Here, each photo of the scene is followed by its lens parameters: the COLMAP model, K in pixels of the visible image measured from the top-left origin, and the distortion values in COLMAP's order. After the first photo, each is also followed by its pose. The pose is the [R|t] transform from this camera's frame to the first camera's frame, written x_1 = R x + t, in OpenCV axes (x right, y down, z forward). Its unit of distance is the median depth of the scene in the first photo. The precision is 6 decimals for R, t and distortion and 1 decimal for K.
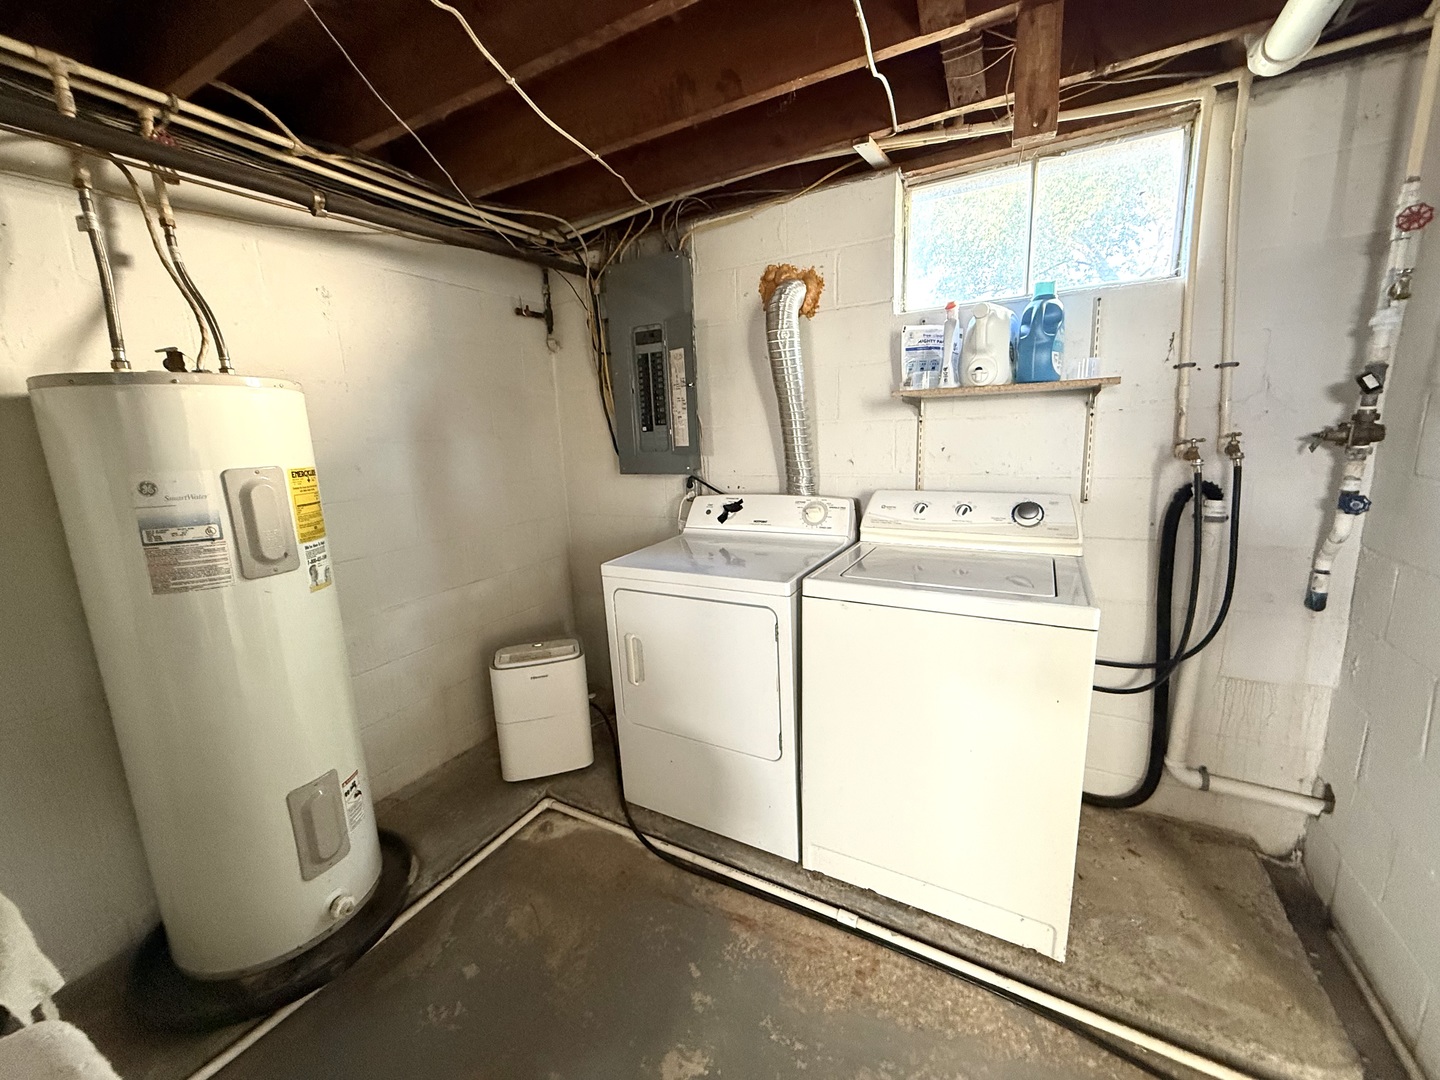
lens RADIAL K [[572.6, 0, 720.4], [0, 572.6, 536.5], [0, 0, 1]] dist [-0.000735, 0.000079]
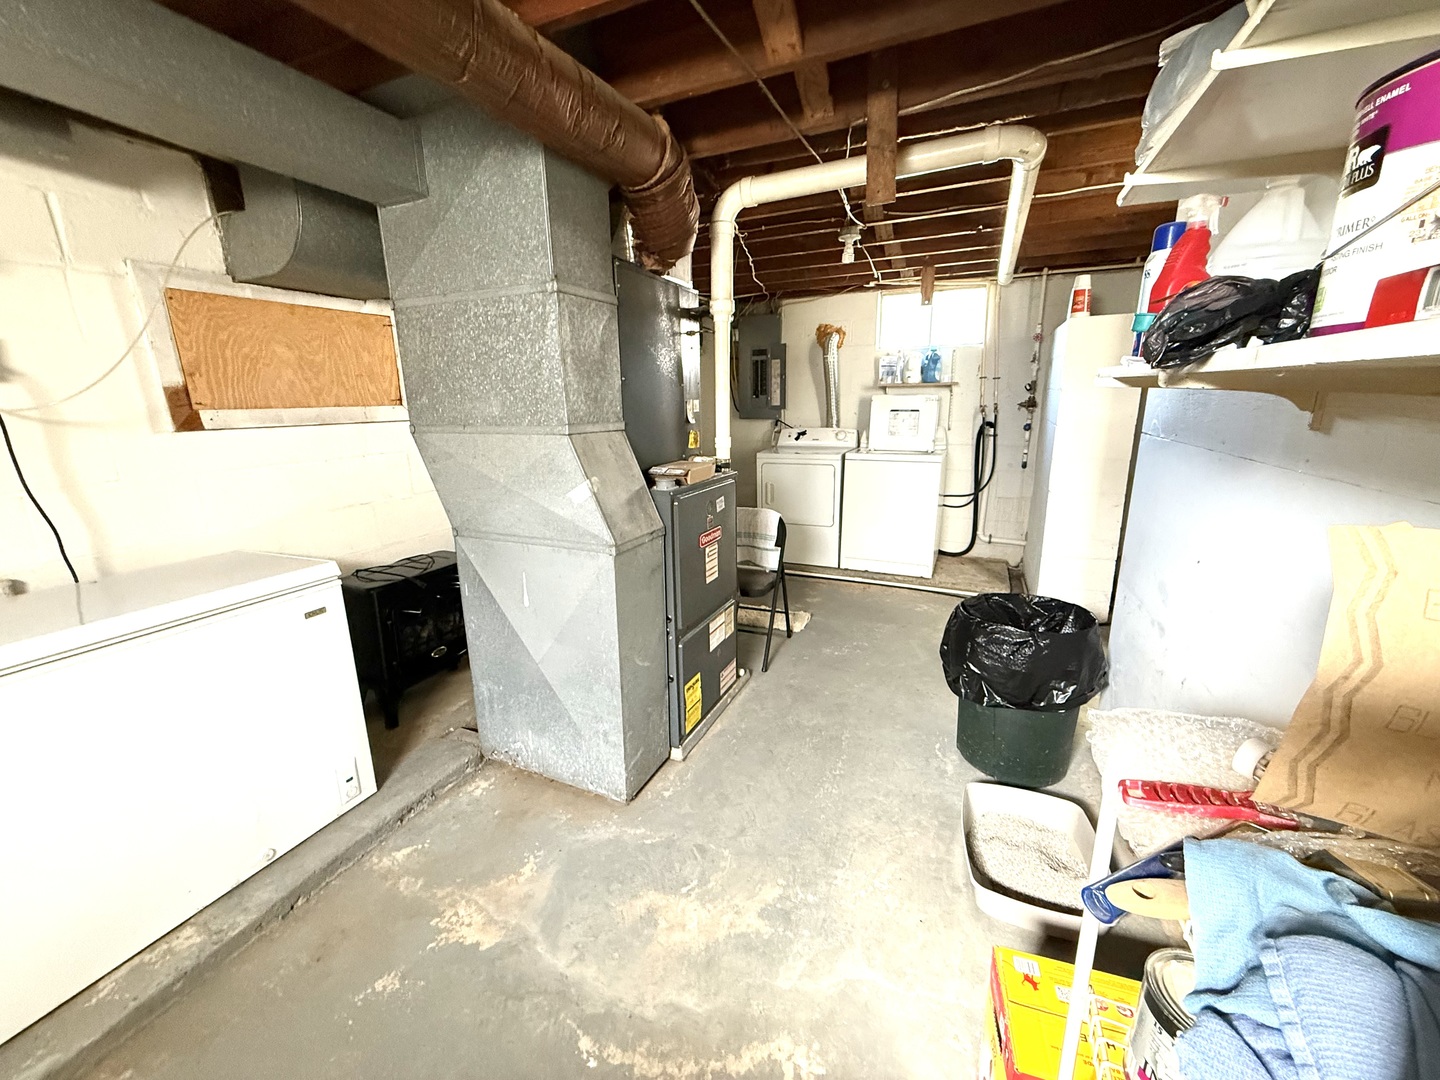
lens RADIAL K [[572.6, 0, 718.9], [0, 572.6, 538.3], [0, 0, 1]] dist [-0.000735, 0.000079]
pose [[0.996263, -0.000852, 0.086368, -0.519657], [-0.004172, 0.998310, 0.057968, 0.240214], [-0.086272, -0.058111, 0.994575, -1.268547]]
